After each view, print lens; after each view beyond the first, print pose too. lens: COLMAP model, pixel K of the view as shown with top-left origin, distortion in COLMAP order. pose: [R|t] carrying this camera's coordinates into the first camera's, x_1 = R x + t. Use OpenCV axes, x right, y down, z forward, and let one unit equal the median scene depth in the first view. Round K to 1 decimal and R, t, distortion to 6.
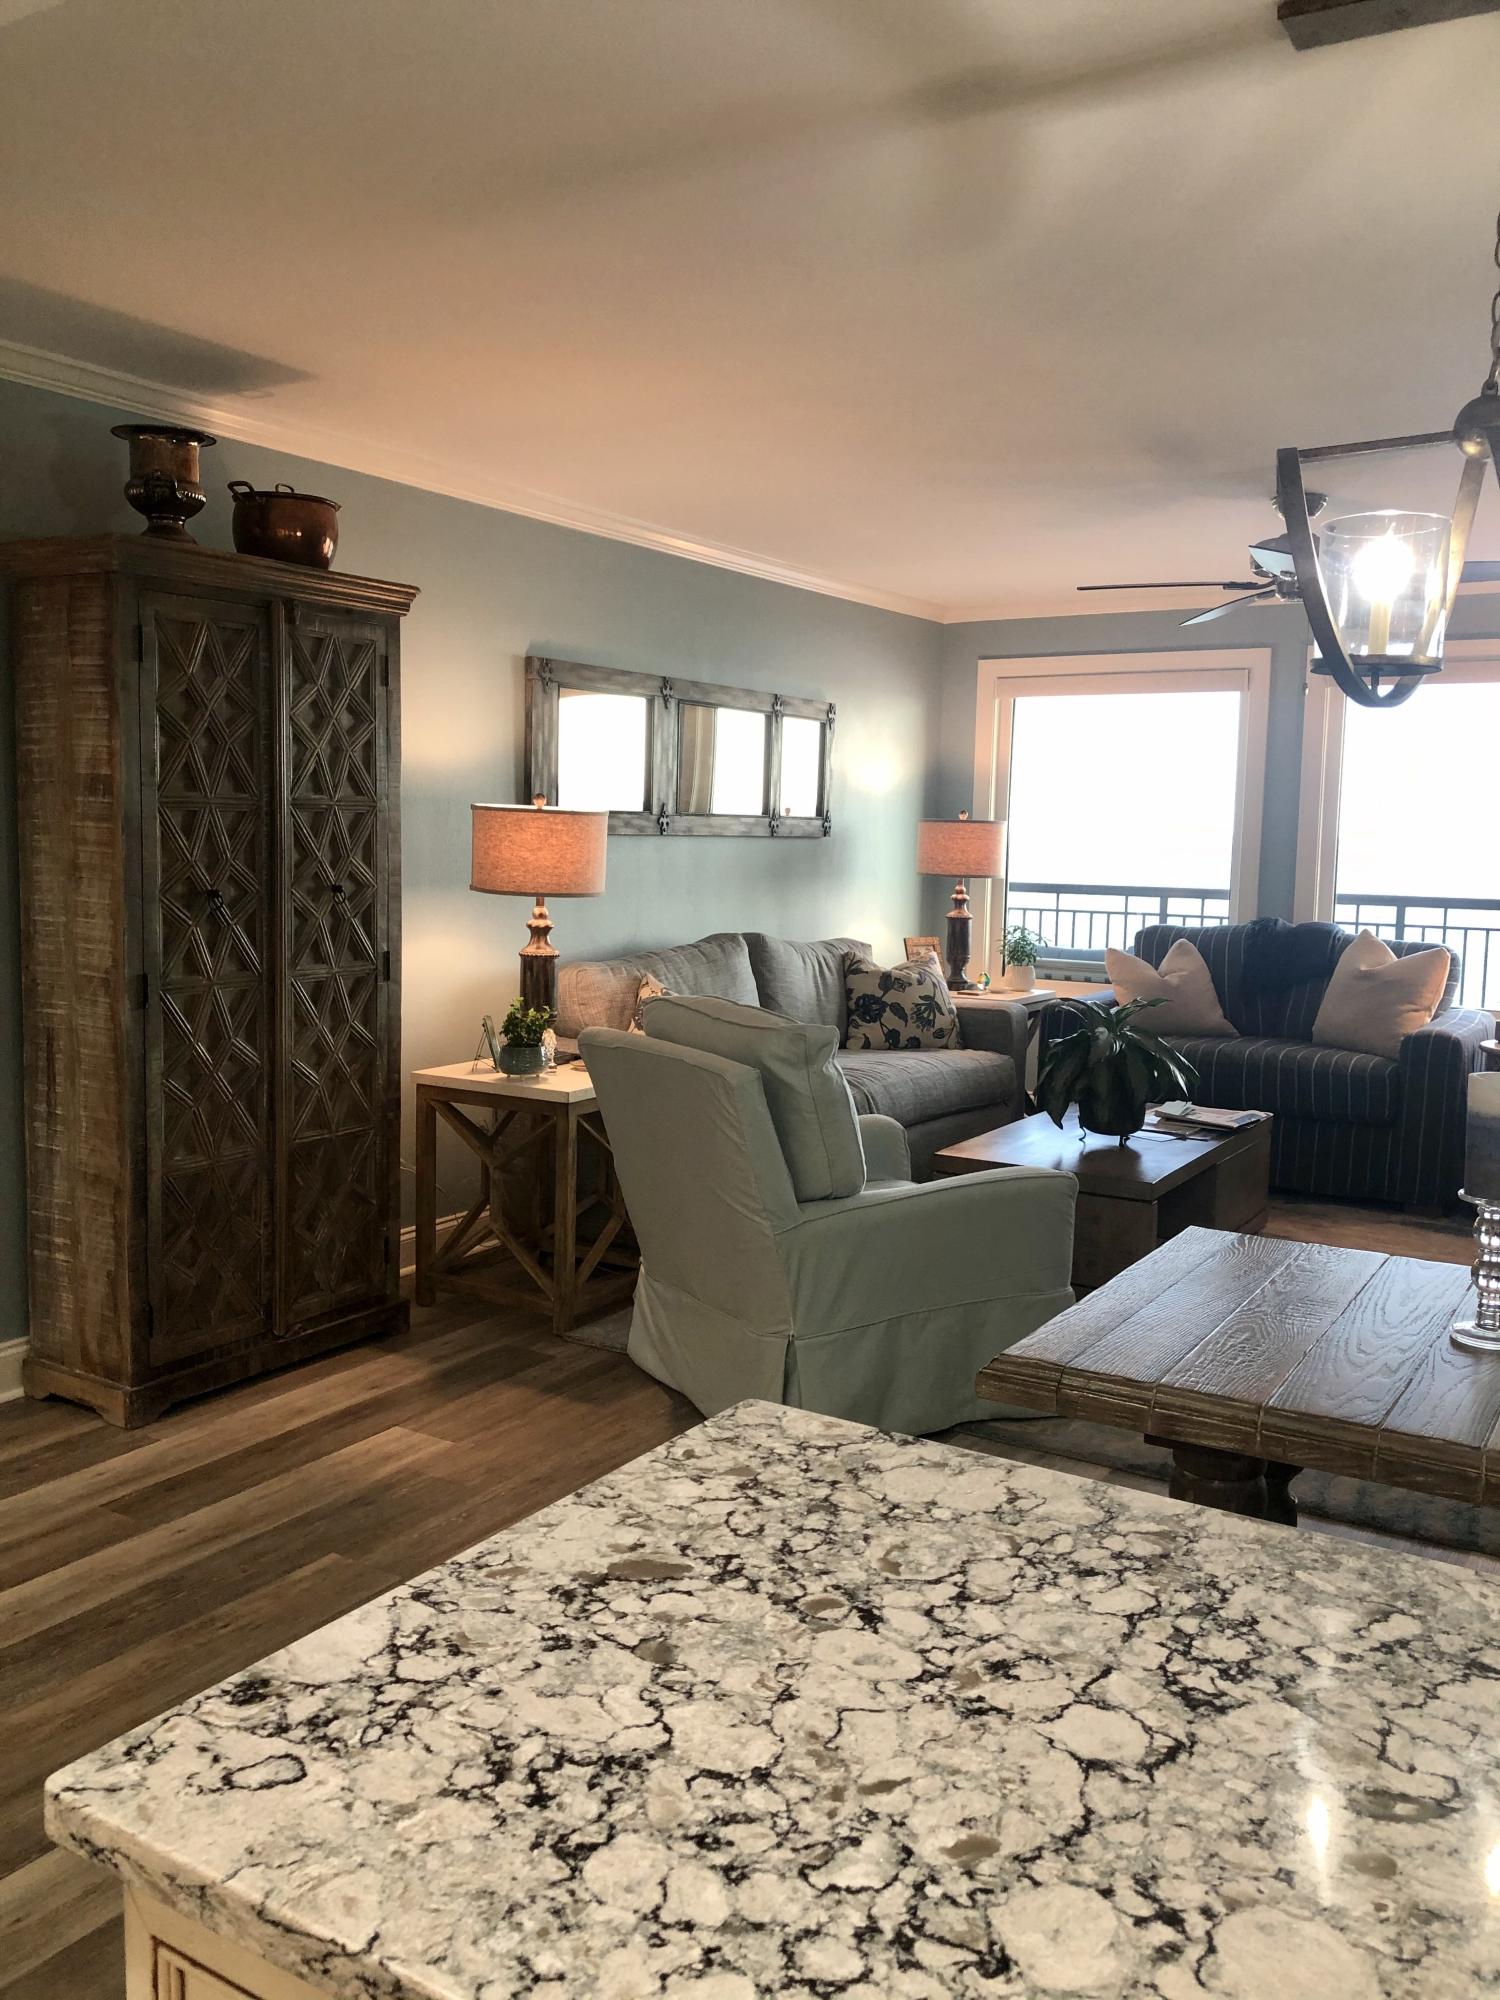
lens RADIAL K [[1638.3, 0, 750.0], [0, 1638.3, 1000.0], [0, 0, 1]] dist [0.040396, -0.016205]
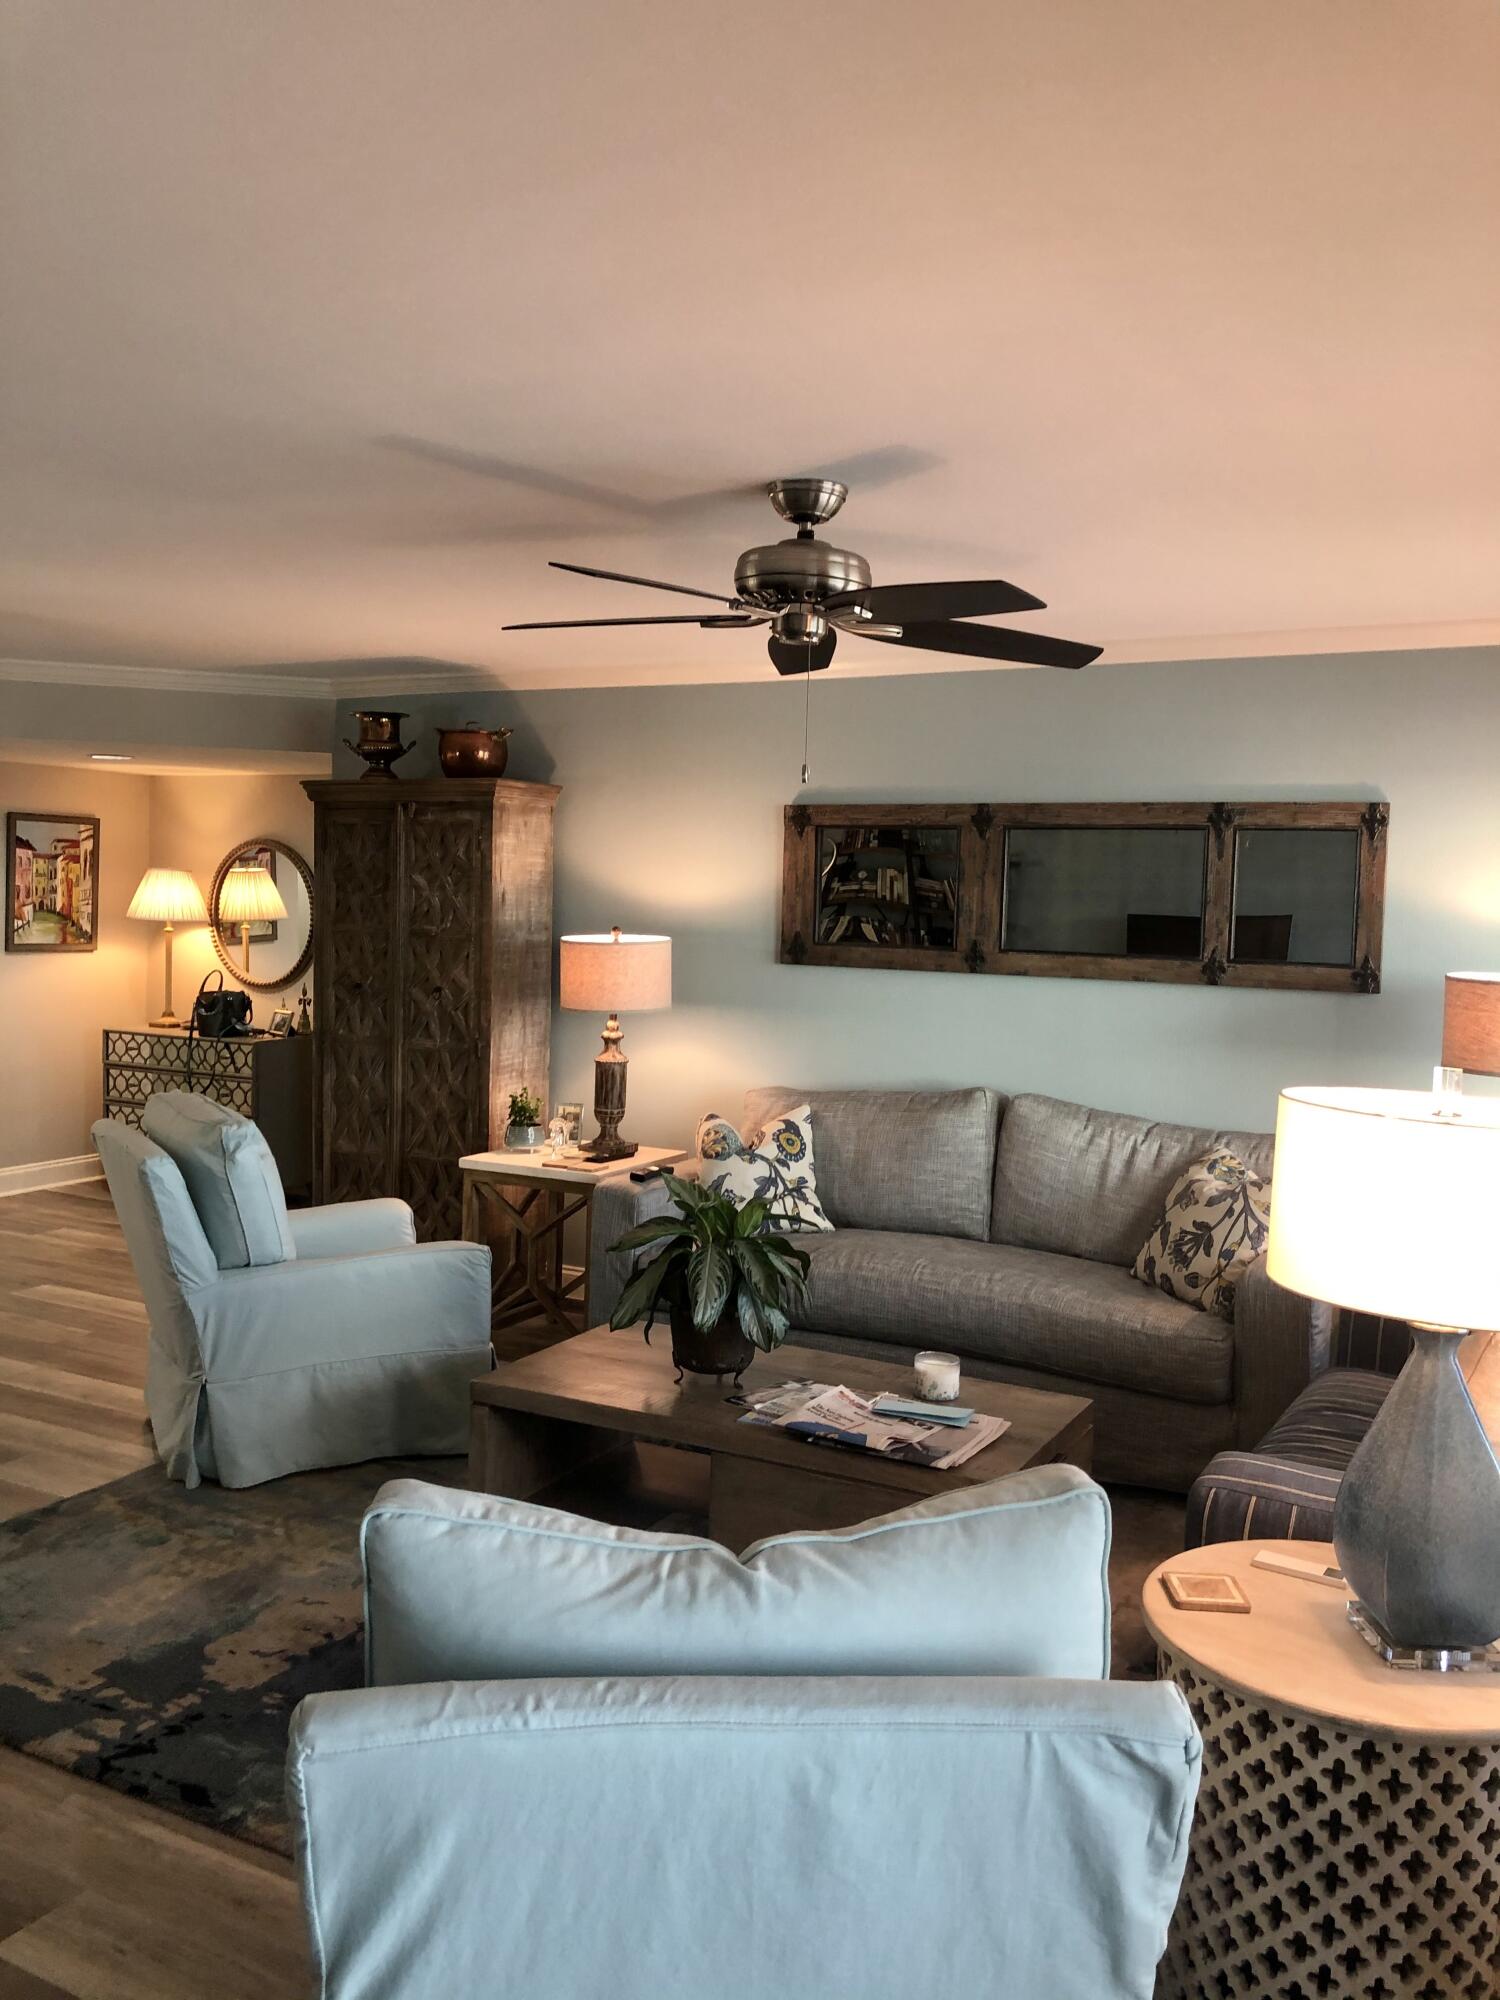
lens RADIAL K [[1638.3, 0, 750.0], [0, 1638.3, 1000.0], [0, 0, 1]] dist [0.040396, -0.016205]
pose [[0.054929, 0.054001, -0.997029, 1.223142], [-0.122994, 0.991298, 0.046915, -0.161780], [0.990886, 0.120052, 0.061093, 1.182484]]
